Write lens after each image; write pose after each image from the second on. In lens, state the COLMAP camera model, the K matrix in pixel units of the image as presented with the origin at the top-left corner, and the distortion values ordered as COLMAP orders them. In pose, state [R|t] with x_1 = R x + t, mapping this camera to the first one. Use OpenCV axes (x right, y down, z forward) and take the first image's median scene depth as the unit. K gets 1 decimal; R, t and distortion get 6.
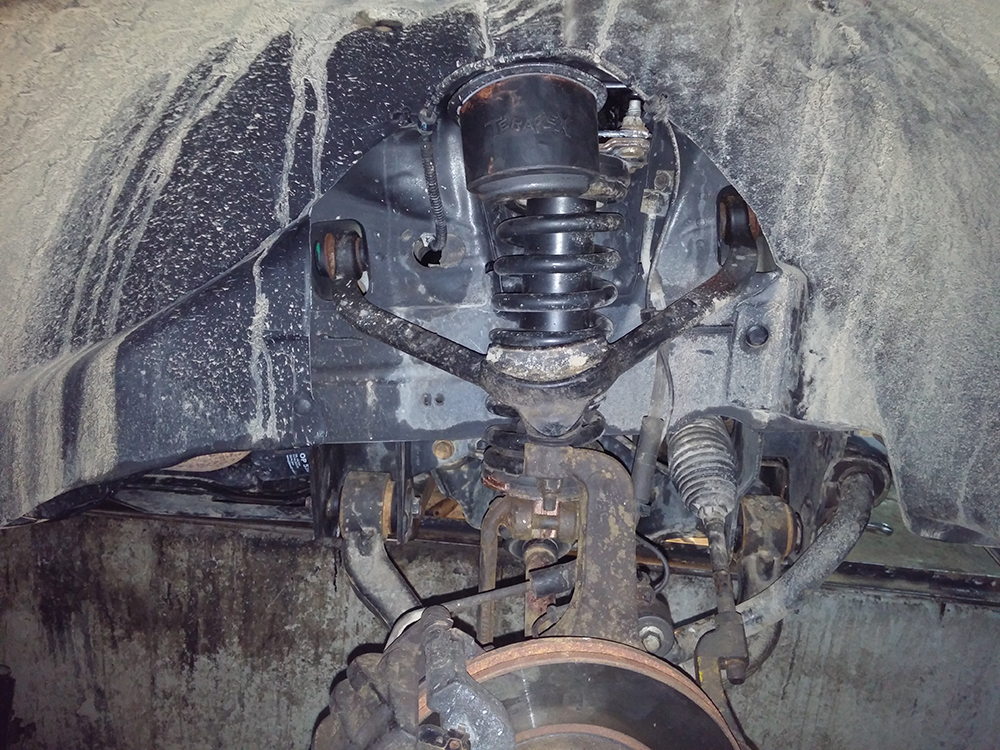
lens RADIAL K [[864.5, 0, 500.0], [0, 864.5, 375.0], [0, 0, 1]] dist [0.092943, -0.146670]
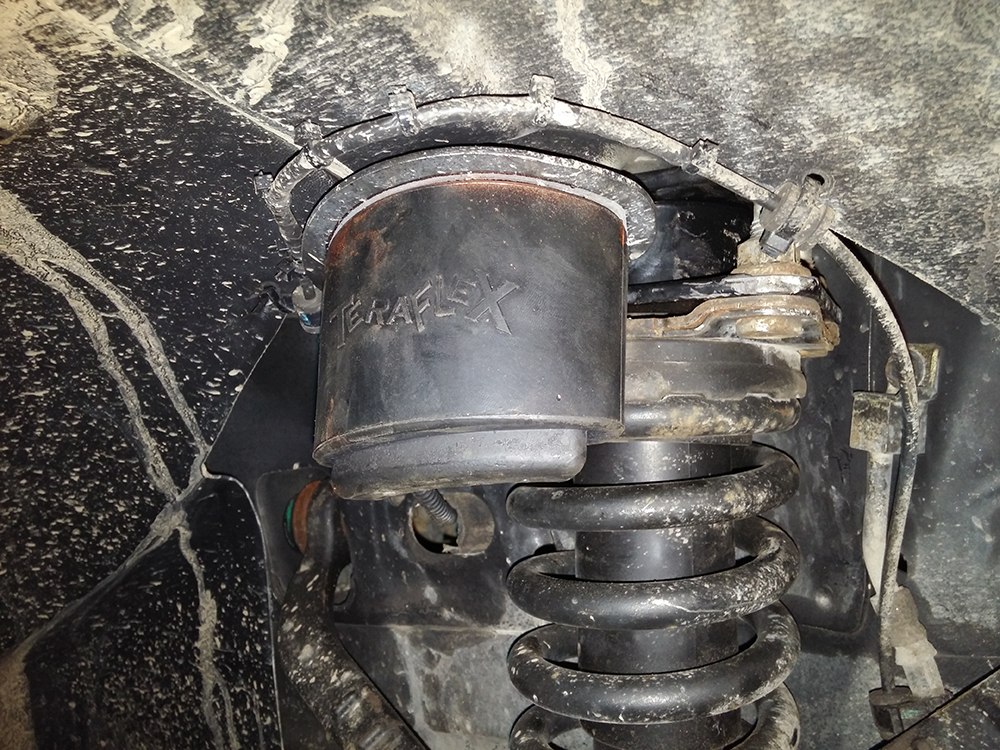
lens RADIAL K [[864.5, 0, 500.0], [0, 864.5, 375.0], [0, 0, 1]] dist [0.092943, -0.146670]
pose [[0.909476, -0.066815, -0.410352, 0.183312], [0.014488, 0.991496, -0.129330, -0.170398], [0.415504, 0.111677, 0.902710, 0.549561]]
